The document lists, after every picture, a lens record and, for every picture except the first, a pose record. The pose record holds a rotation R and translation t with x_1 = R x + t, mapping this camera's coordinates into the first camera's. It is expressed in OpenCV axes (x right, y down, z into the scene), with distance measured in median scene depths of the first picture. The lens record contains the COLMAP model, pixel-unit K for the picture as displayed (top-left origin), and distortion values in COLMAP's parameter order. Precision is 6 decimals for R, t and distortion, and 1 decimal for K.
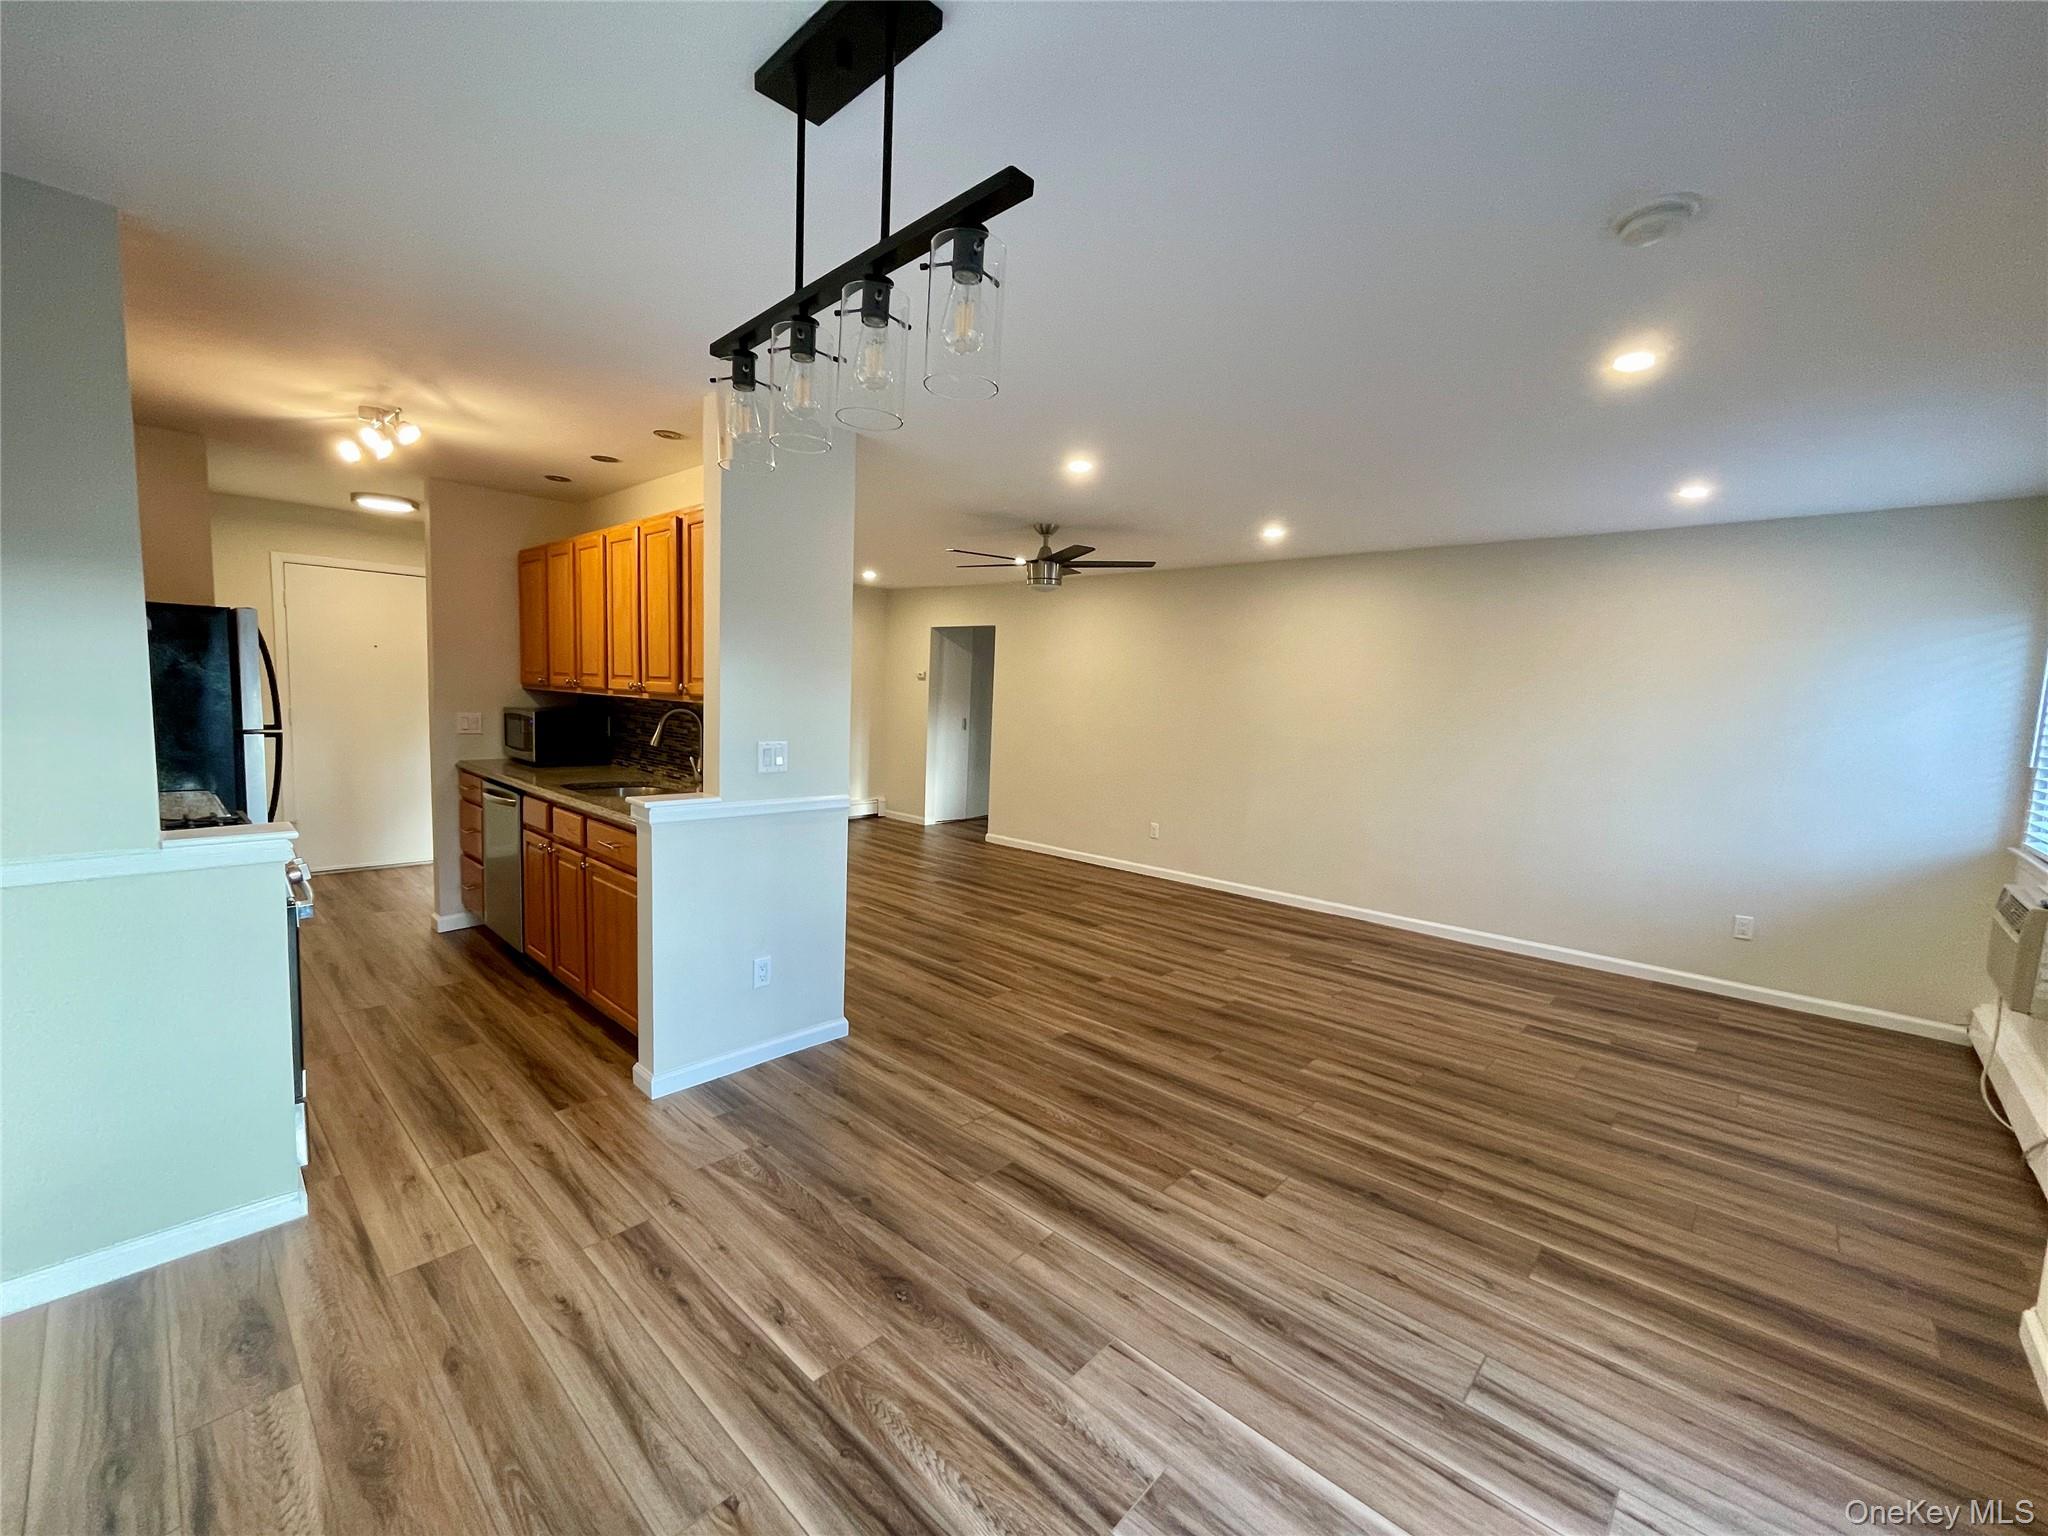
lens RADIAL K [[833.2, 0, 1021.3], [0, 833.2, 770.5], [0, 0, 1]] dist [-0.003202, 0.000325]
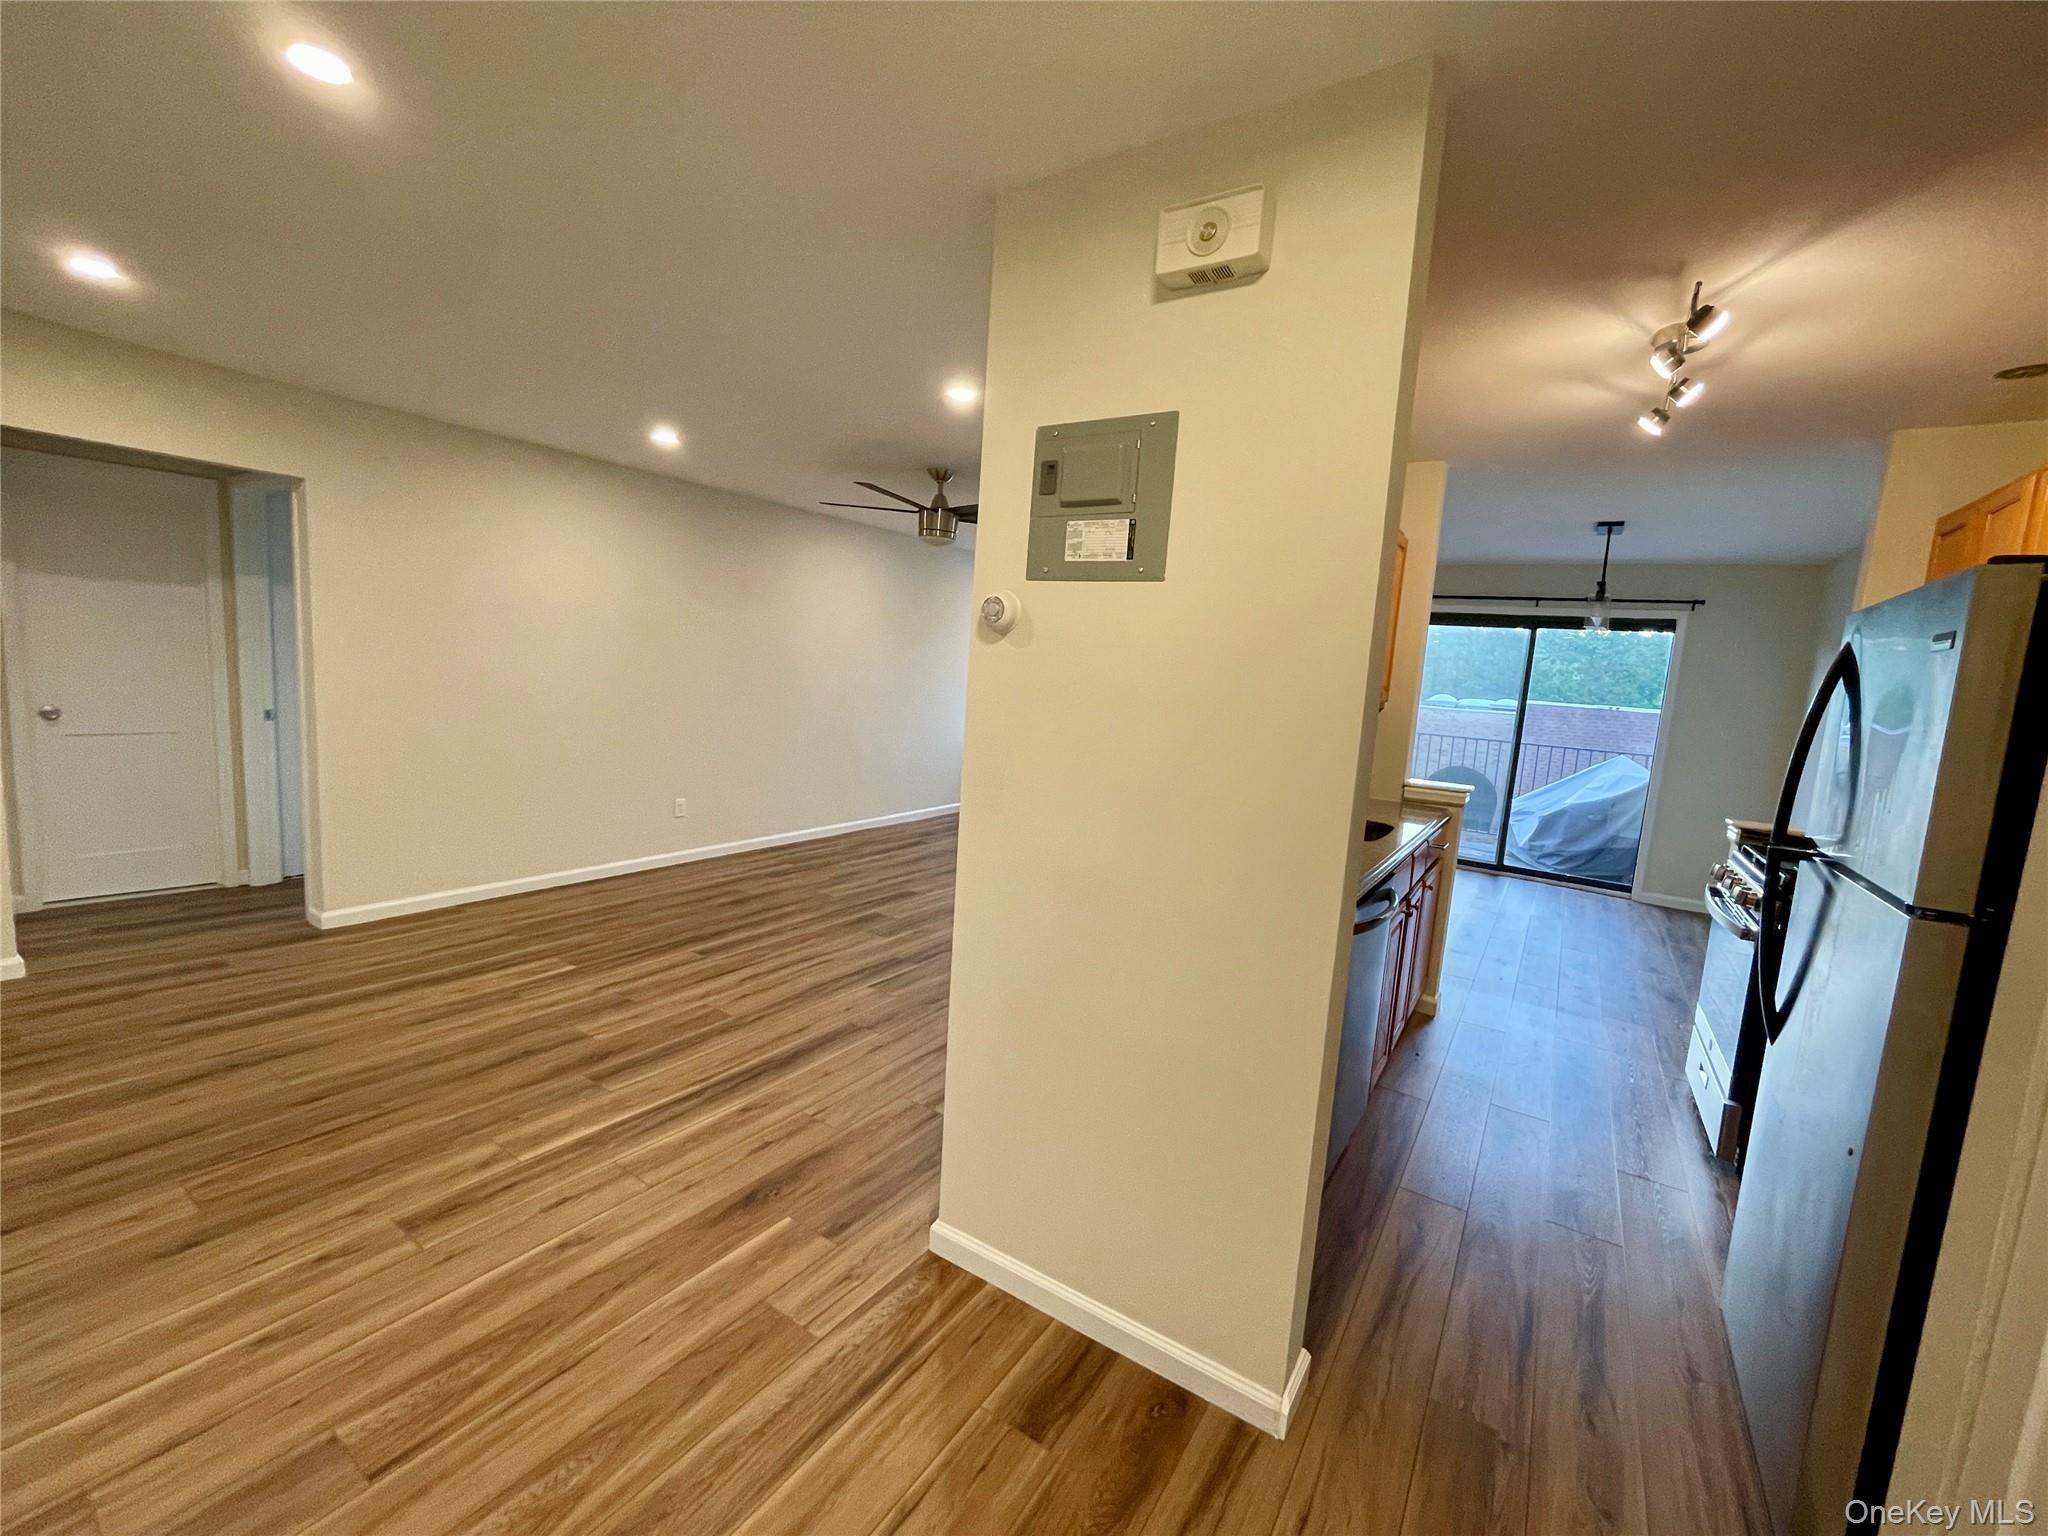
lens RADIAL K [[833.2, 0, 1019.9], [0, 833.2, 772.0], [0, 0, 1]] dist [-0.003202, 0.000325]
pose [[-0.162231, -0.173329, 0.971410, -1.136288], [0.021861, 0.983579, 0.179151, -0.167741], [-0.986511, 0.050299, -0.155778, 1.347433]]
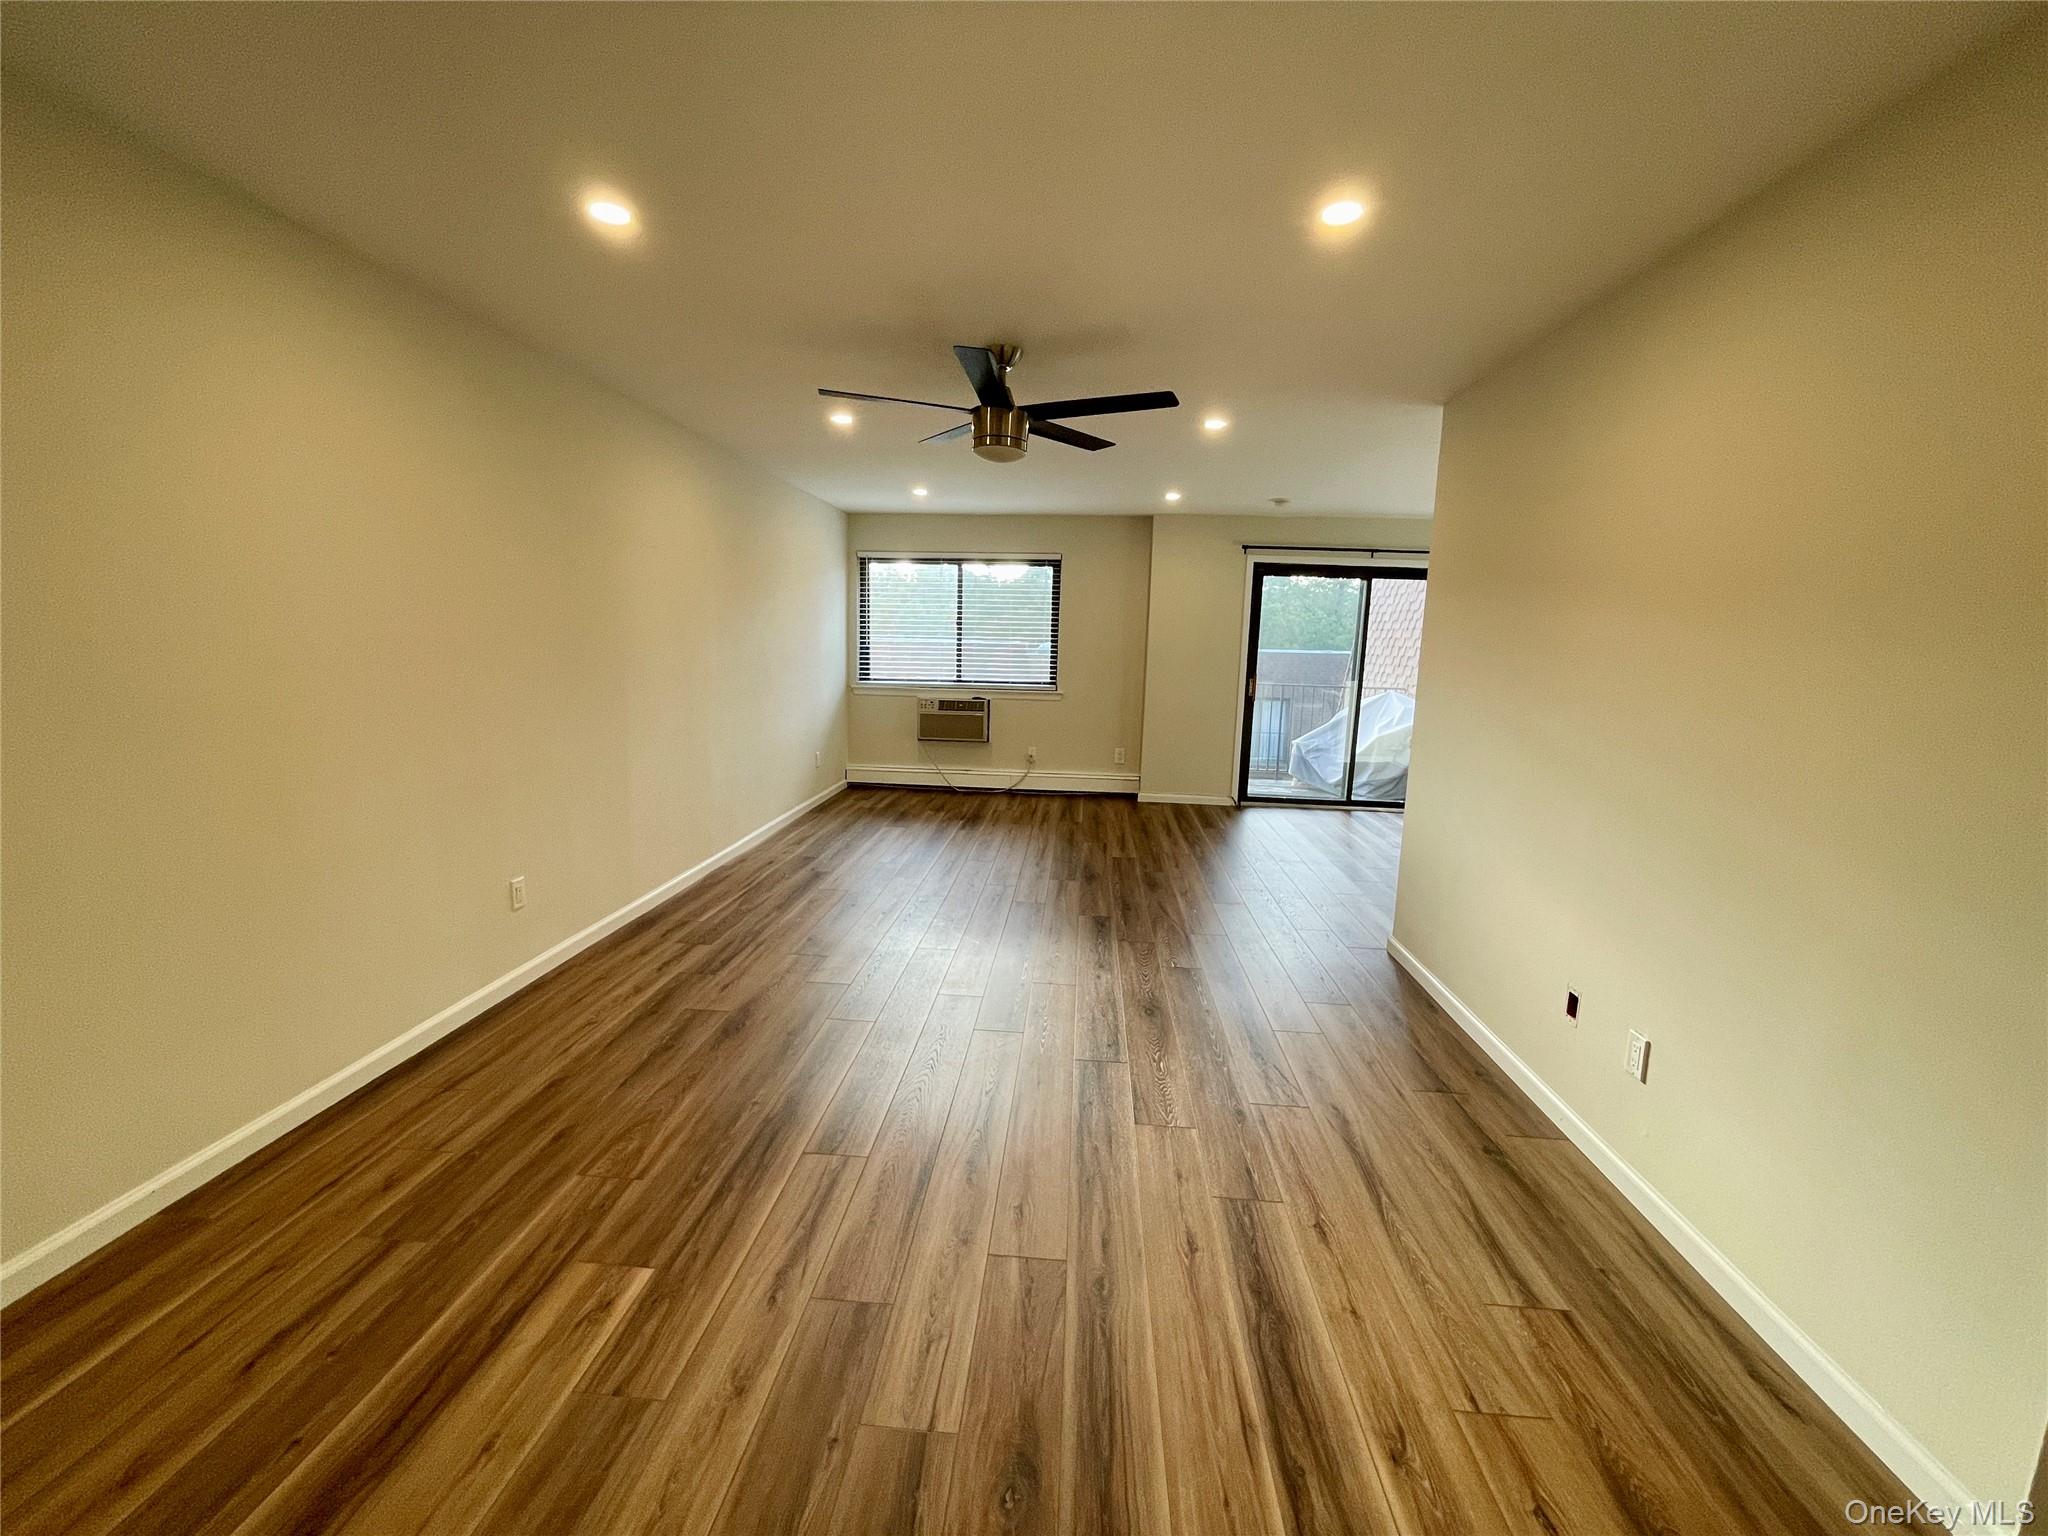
lens RADIAL K [[833.2, 0, 1016.1], [0, 833.2, 775.9], [0, 0, 1]] dist [-0.003202, 0.000325]
pose [[-0.625005, -0.181865, 0.759140, -0.614260], [0.019337, 0.968577, 0.247959, -0.177423], [-0.780381, 0.169655, -0.601849, 1.783162]]
